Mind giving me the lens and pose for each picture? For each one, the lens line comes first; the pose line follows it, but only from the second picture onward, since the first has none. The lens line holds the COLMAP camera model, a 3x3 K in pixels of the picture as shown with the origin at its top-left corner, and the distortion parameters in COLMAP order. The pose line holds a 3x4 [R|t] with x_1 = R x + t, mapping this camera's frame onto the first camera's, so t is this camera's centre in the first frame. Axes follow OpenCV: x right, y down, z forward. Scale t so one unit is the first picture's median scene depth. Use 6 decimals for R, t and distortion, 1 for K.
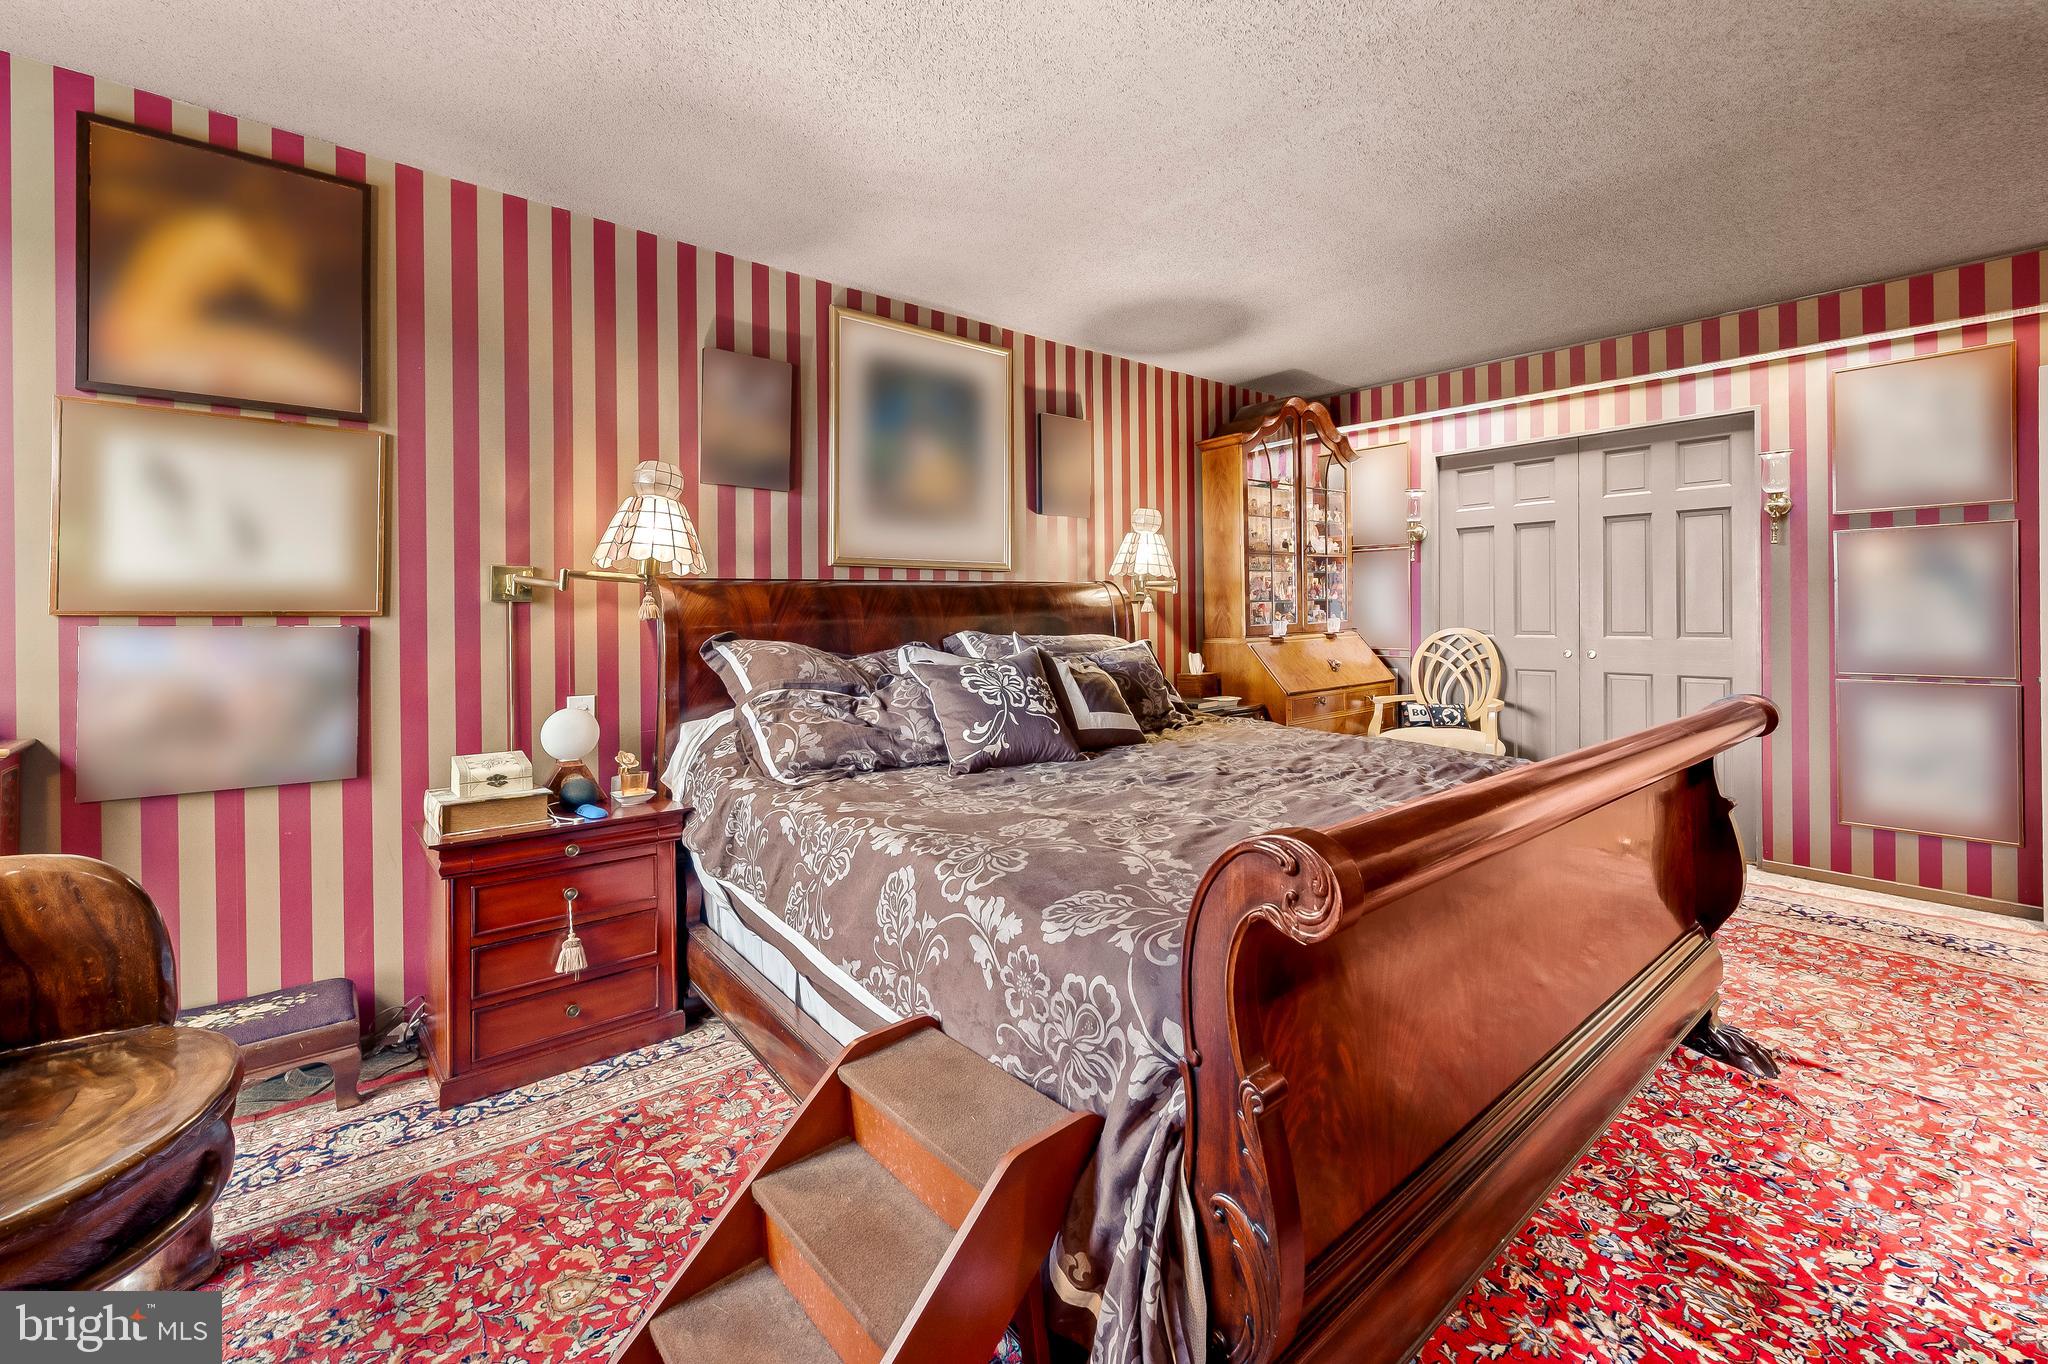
lens RADIAL K [[835.0, 0, 1013.8], [0, 835.0, 604.7], [0, 0, 1]] dist [-0.002389, 0.000010]
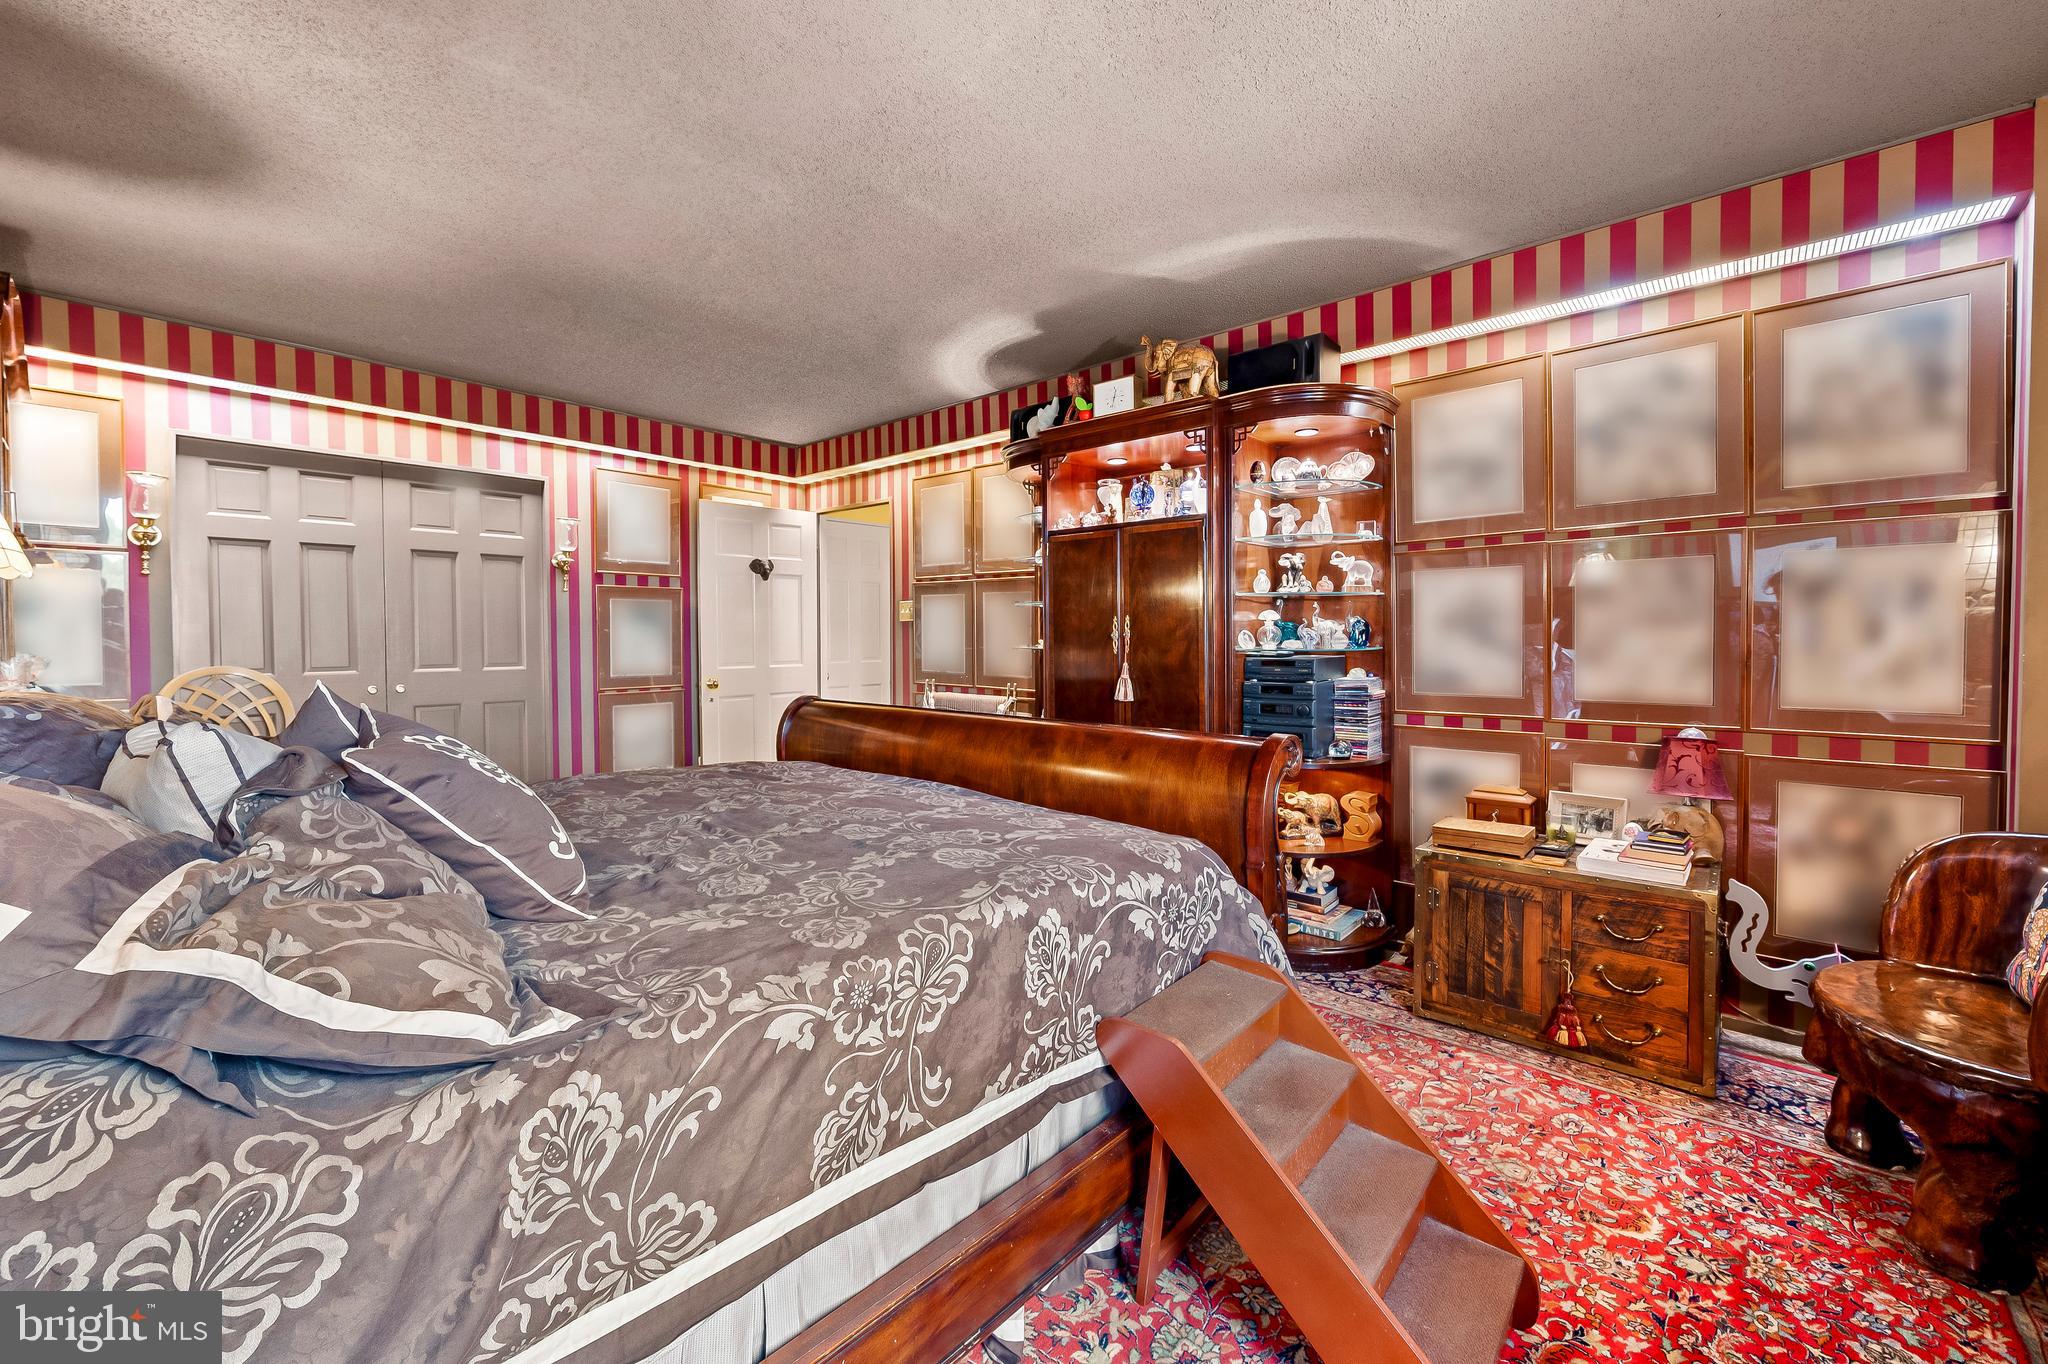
lens RADIAL K [[835.0, 0, 1020.7], [0, 835.0, 664.7], [0, 0, 1]] dist [-0.002389, 0.000010]
pose [[-0.150888, -0.021539, 0.988316, -0.513706], [-0.003971, 0.999768, 0.021182, 0.010066], [-0.988543, -0.000729, -0.150939, 0.580855]]
